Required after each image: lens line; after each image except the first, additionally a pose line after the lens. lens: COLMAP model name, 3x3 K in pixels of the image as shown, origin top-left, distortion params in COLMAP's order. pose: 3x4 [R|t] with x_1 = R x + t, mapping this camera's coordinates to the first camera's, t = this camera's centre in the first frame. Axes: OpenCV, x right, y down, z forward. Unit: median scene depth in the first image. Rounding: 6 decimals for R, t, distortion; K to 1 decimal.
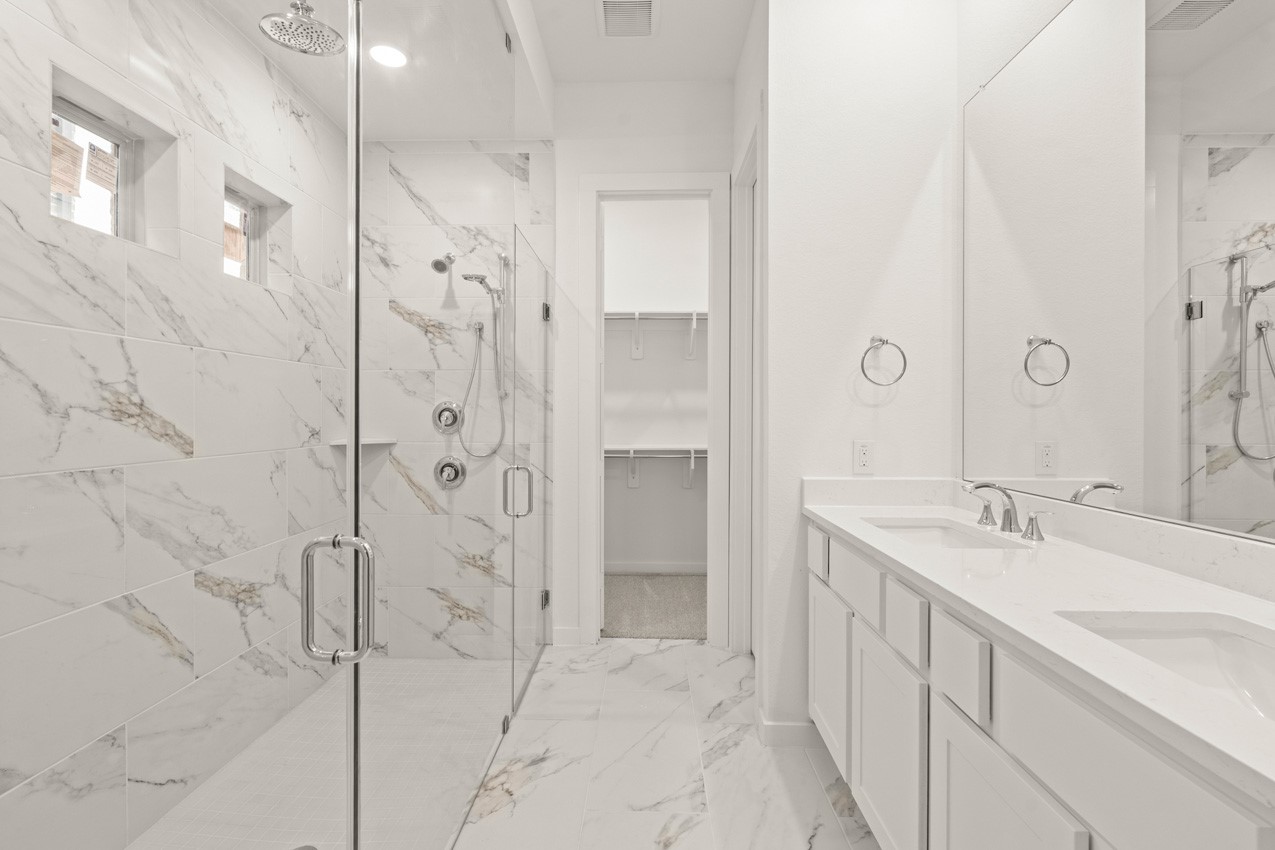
lens RADIAL K [[566.1, 0, 636.4], [0, 566.1, 415.7], [0, 0, 1]] dist [-0.002375, 0.000614]
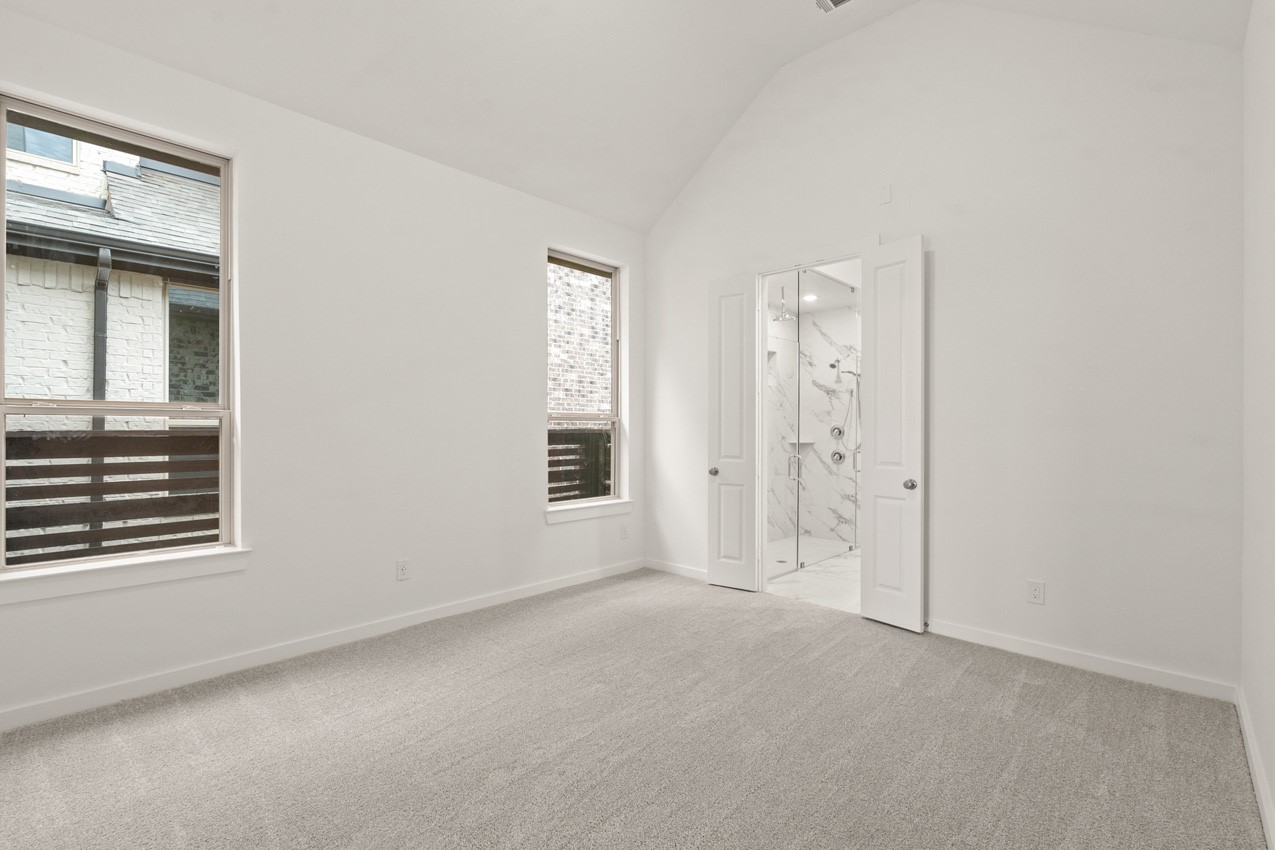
lens RADIAL K [[566.1, 0, 635.6], [0, 566.1, 423.4], [0, 0, 1]] dist [-0.002375, 0.000614]
pose [[0.737892, -0.000566, -0.674918, 0.687293], [-0.004243, 0.999976, -0.005477, -0.017678], [0.674905, 0.006905, 0.737872, -1.384952]]
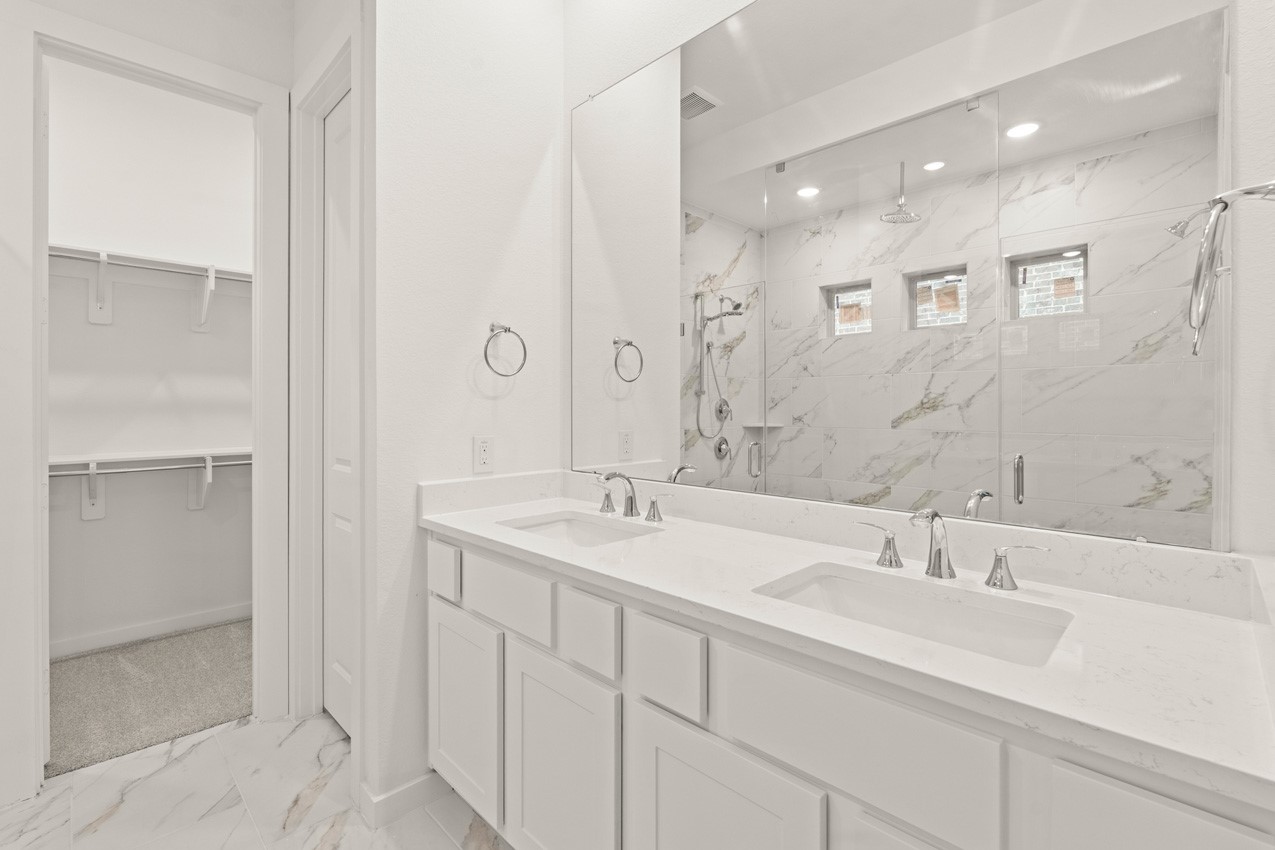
lens RADIAL K [[566.1, 0, 628.3], [0, 566.1, 406.5], [0, 0, 1]] dist [-0.002375, 0.000614]
pose [[0.693958, -0.000630, 0.720016, -0.086144], [0.002967, 0.999994, -0.001984, -0.001030], [-0.720010, 0.003513, 0.693955, 0.184453]]
